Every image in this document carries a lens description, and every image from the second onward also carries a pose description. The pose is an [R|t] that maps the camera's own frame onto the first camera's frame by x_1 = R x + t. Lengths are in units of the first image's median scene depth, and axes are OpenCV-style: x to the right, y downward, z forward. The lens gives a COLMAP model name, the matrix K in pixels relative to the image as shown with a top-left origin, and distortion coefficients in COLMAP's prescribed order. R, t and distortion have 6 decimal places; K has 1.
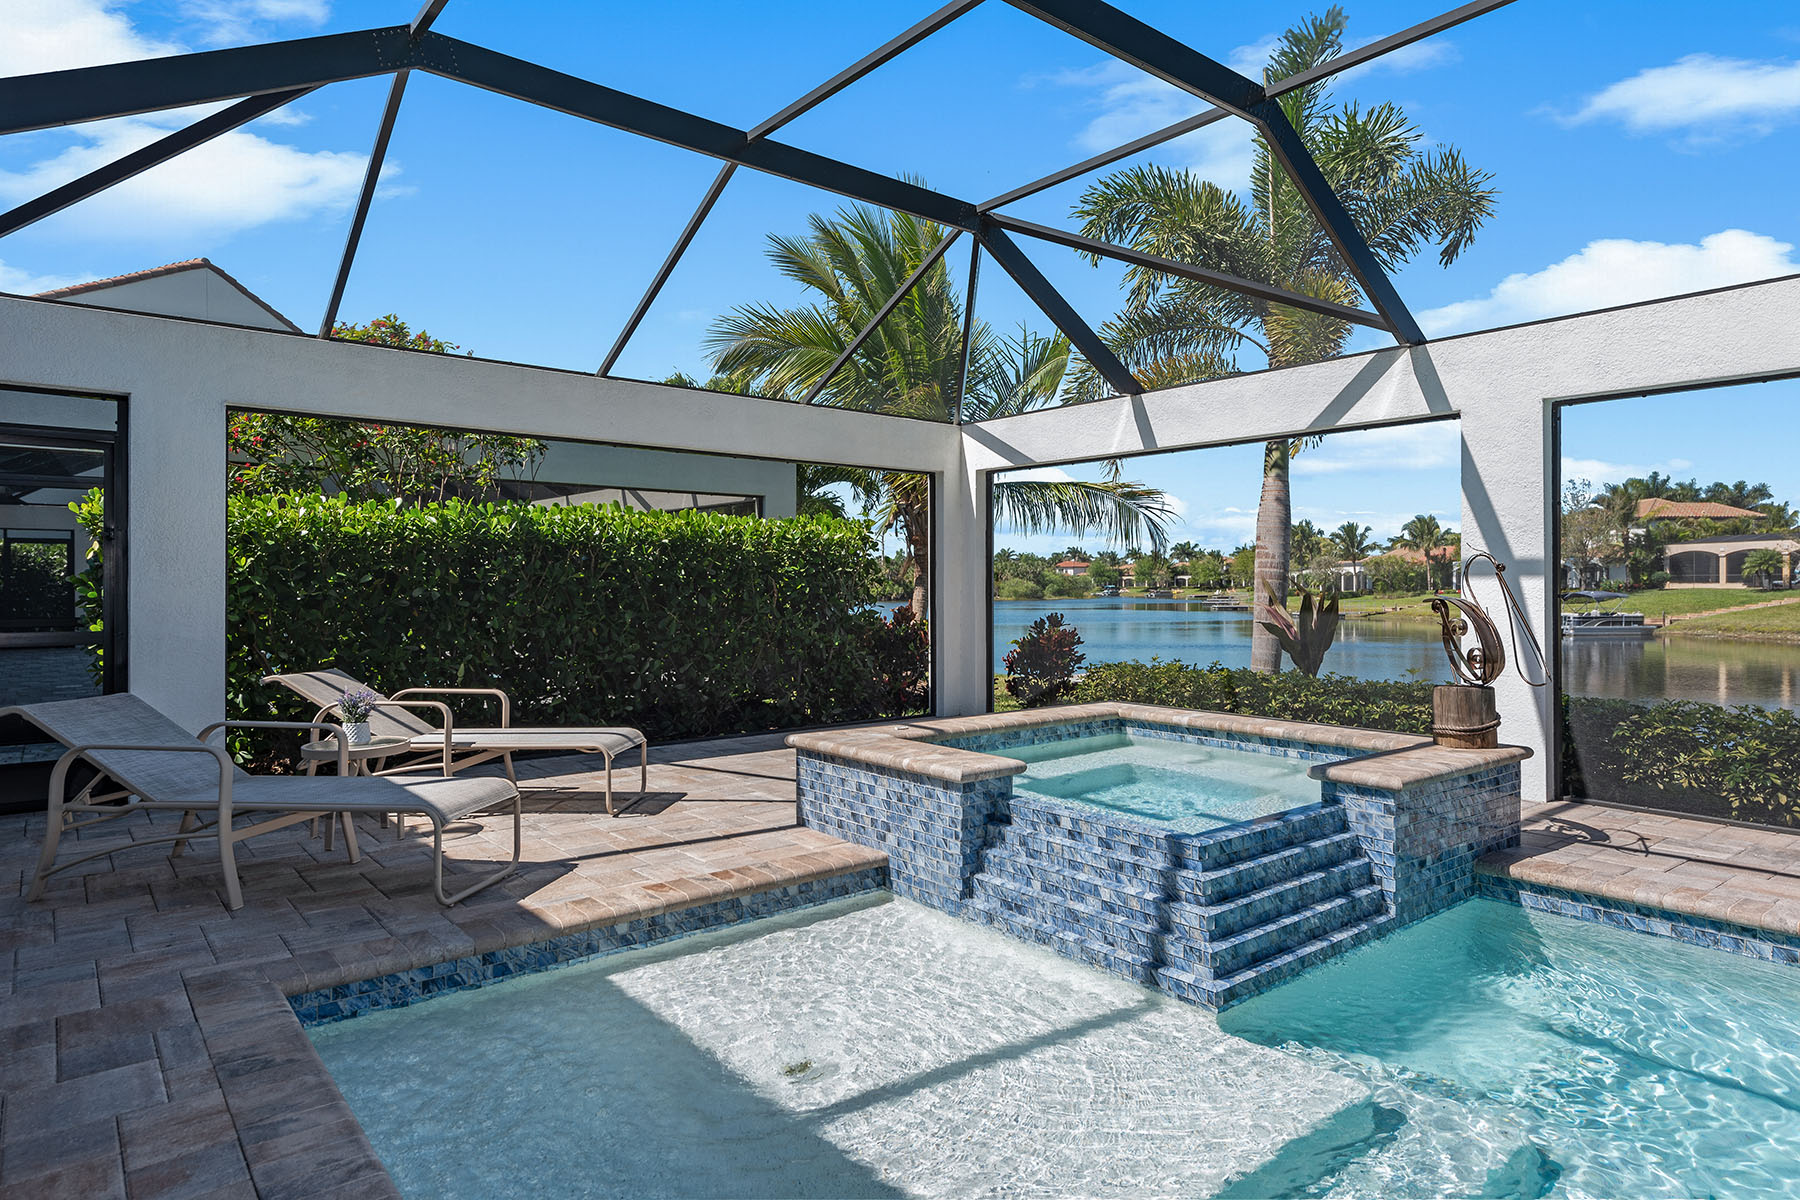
lens RADIAL K [[1040.3, 0, 906.7], [0, 1040.3, 587.1], [0, 0, 1]] dist [0.014223, -0.006721]
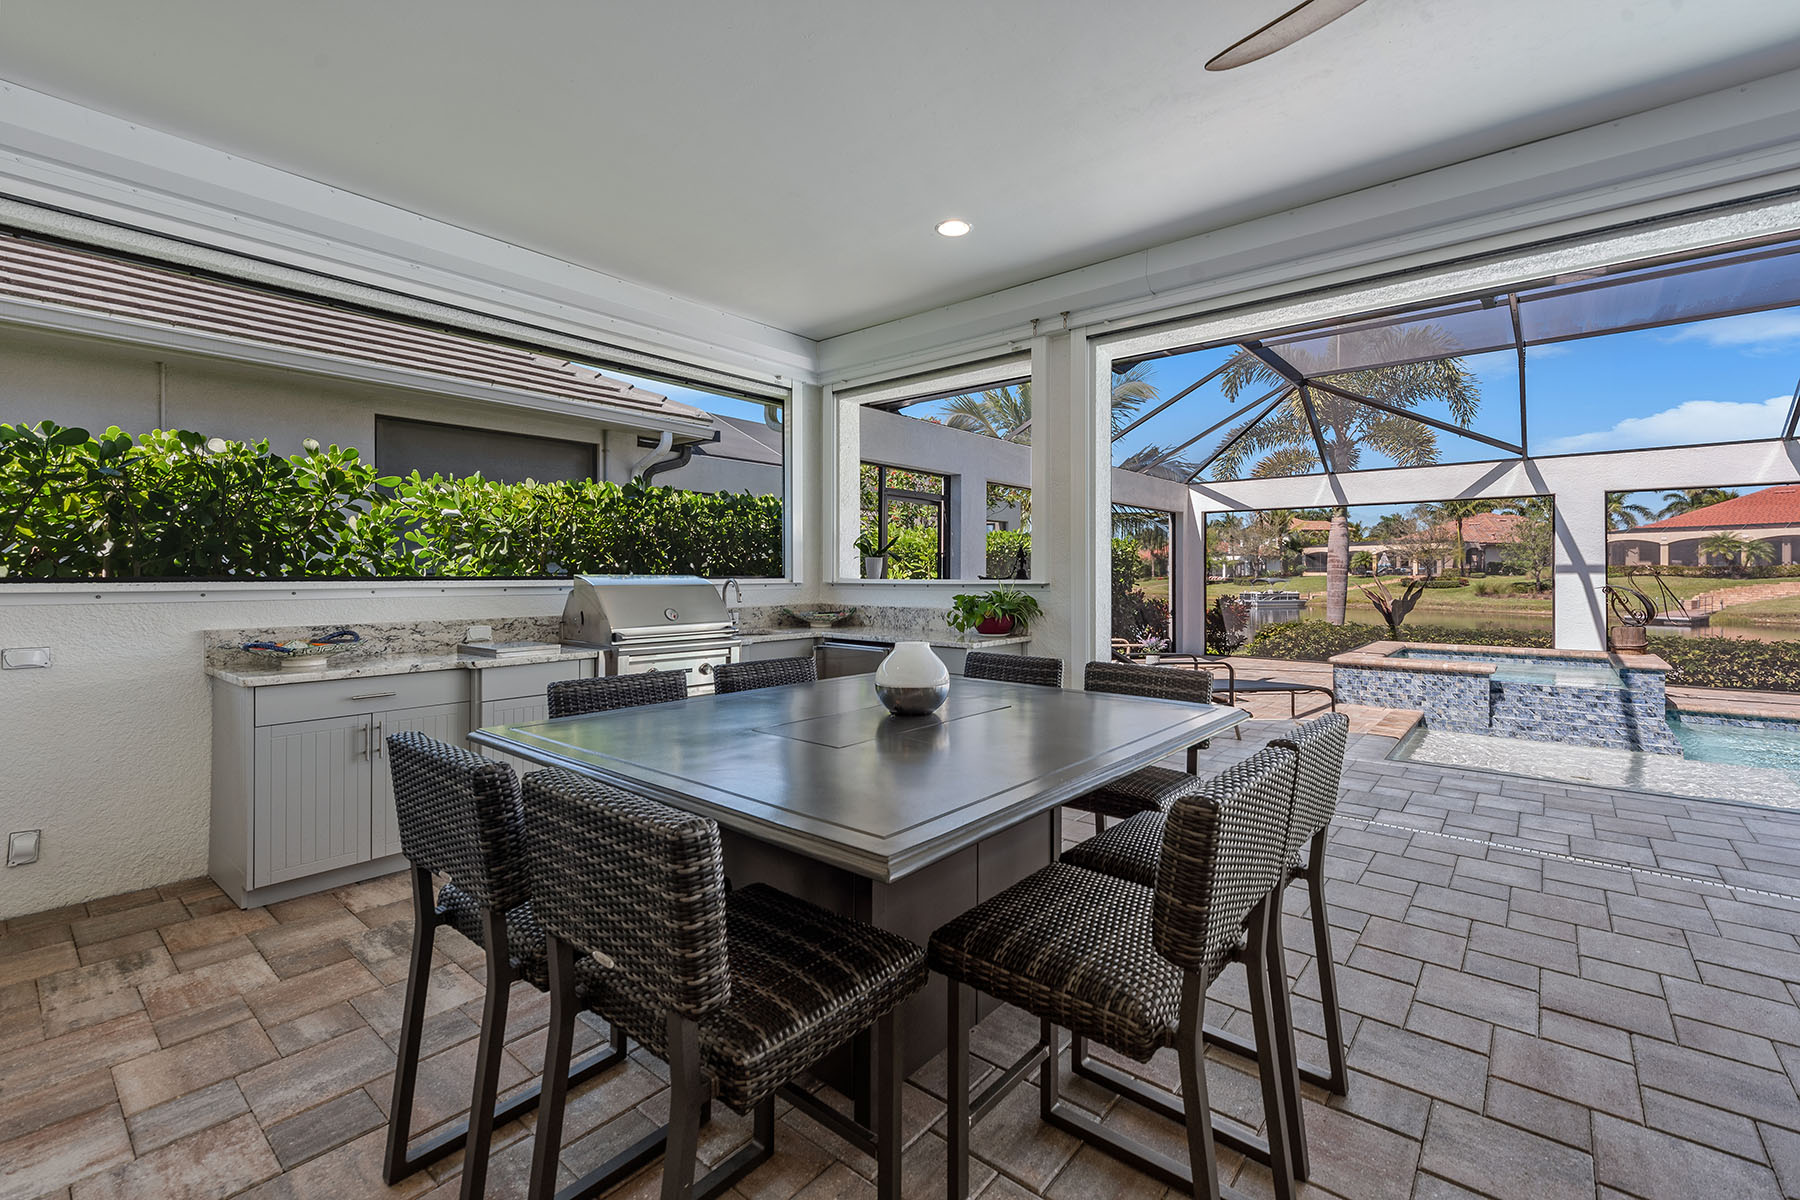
lens RADIAL K [[767.7, 0, 915.8], [0, 767.7, 575.3], [0, 0, 1]] dist [0.004541, -0.000525]
pose [[0.982126, -0.002585, 0.188208, -1.003038], [0.002668, 0.999996, -0.000185, -0.013365], [-0.188207, 0.000684, 0.982129, -0.244335]]
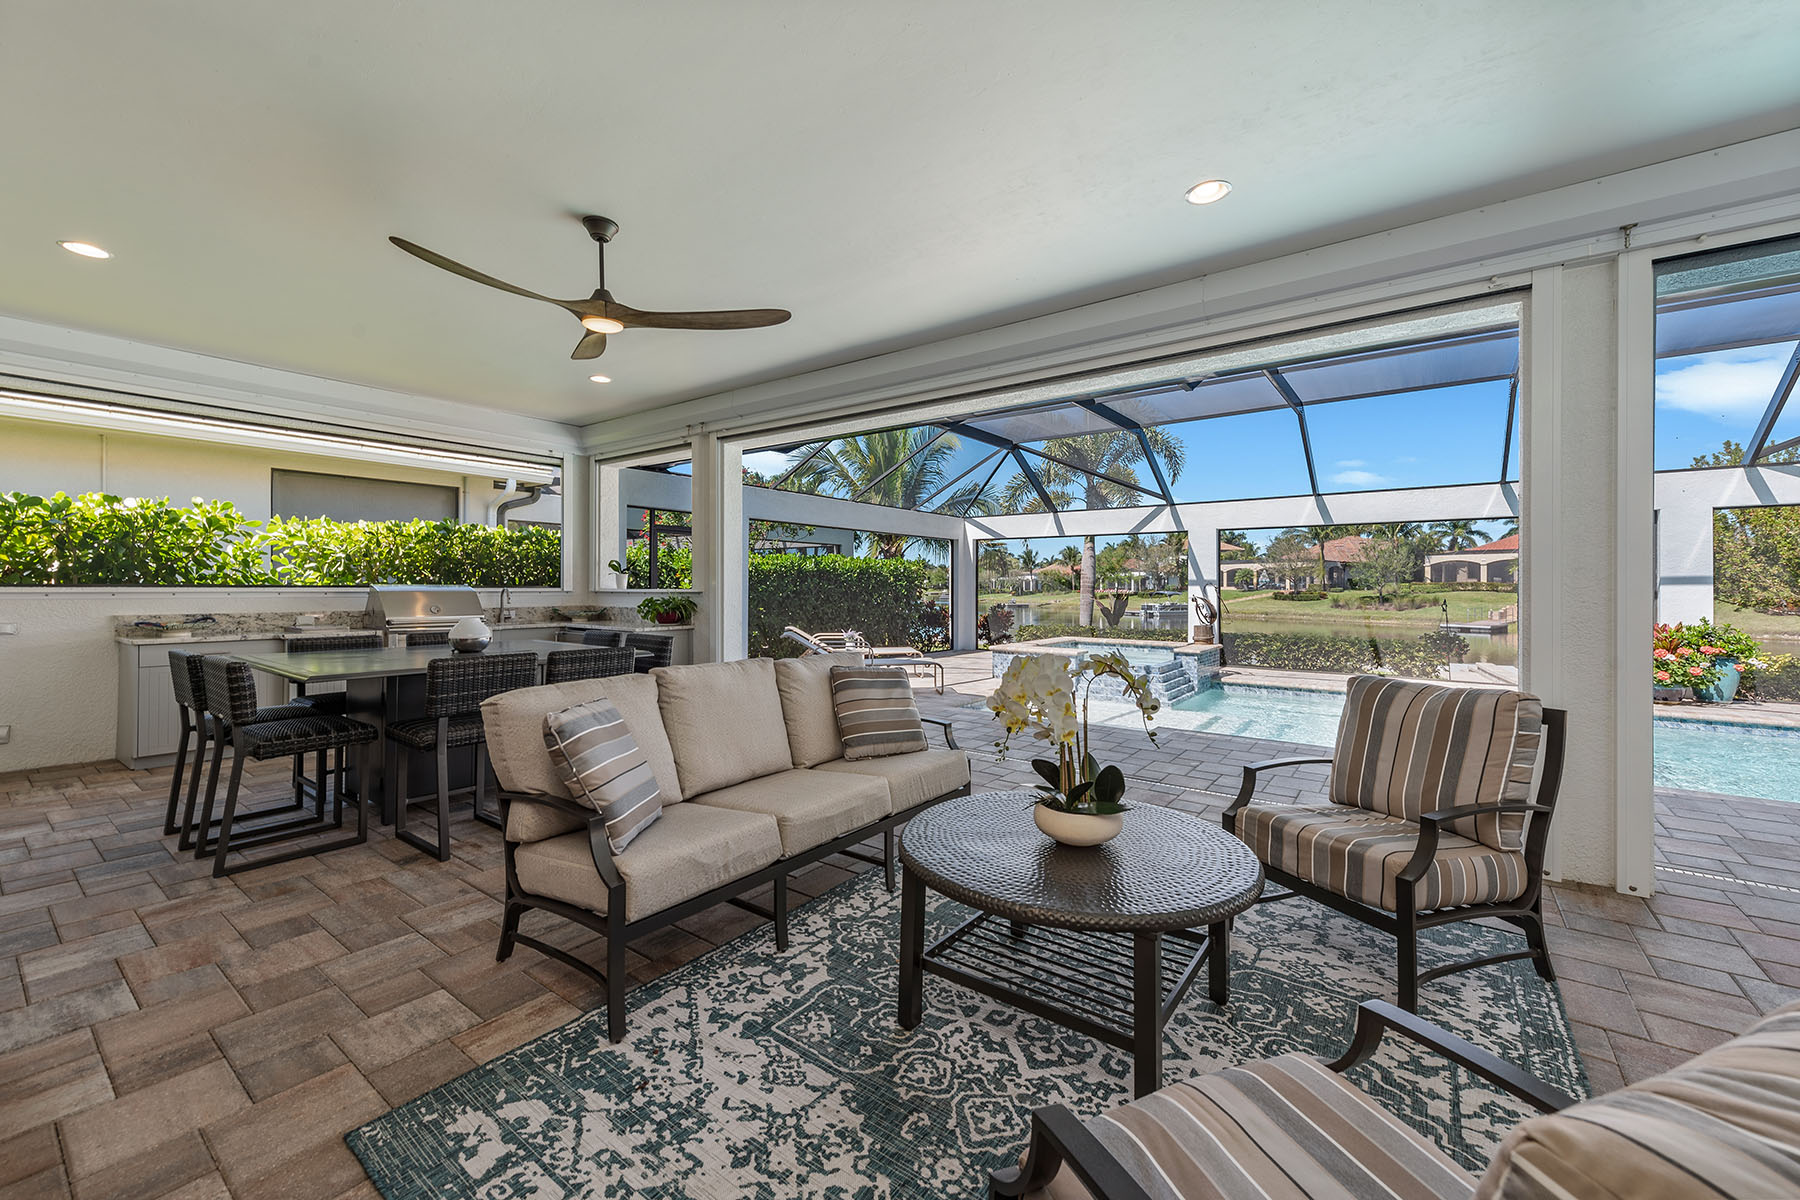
lens RADIAL K [[699.6, 0, 910.5], [0, 699.6, 585.8], [0, 0, 1]] dist [0.009262, -0.001555]
pose [[0.969926, 0.003279, 0.243378, -0.675002], [-0.002724, 0.999993, -0.002618, -0.012008], [-0.243385, 0.001876, 0.969928, -0.669156]]
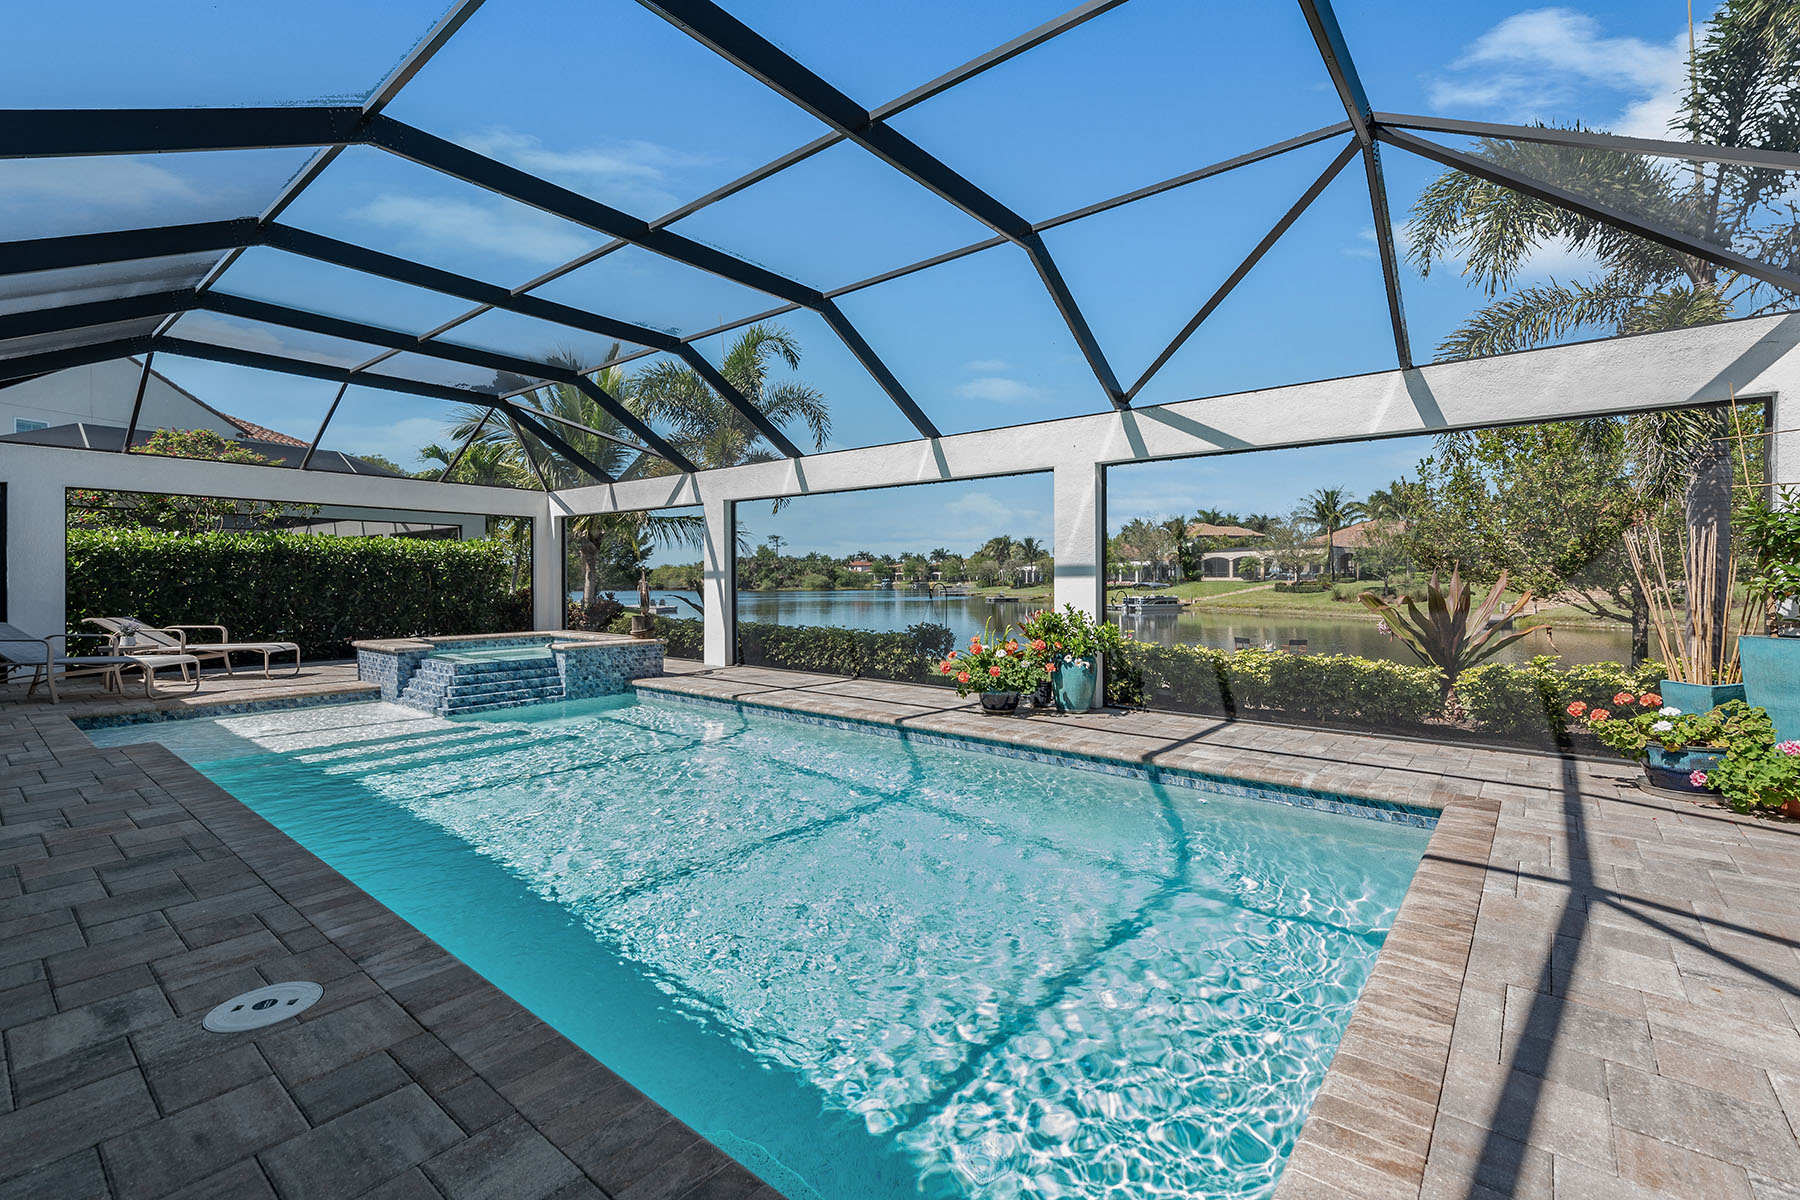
lens RADIAL K [[767.7, 0, 901.5], [0, 767.7, 581.7], [0, 0, 1]] dist [0.004541, -0.000525]
pose [[0.977743, -0.000056, 0.209808, 0.621179], [-0.000360, 0.999998, 0.001945, 0.005785], [-0.209808, -0.001977, 0.977741, -0.802110]]
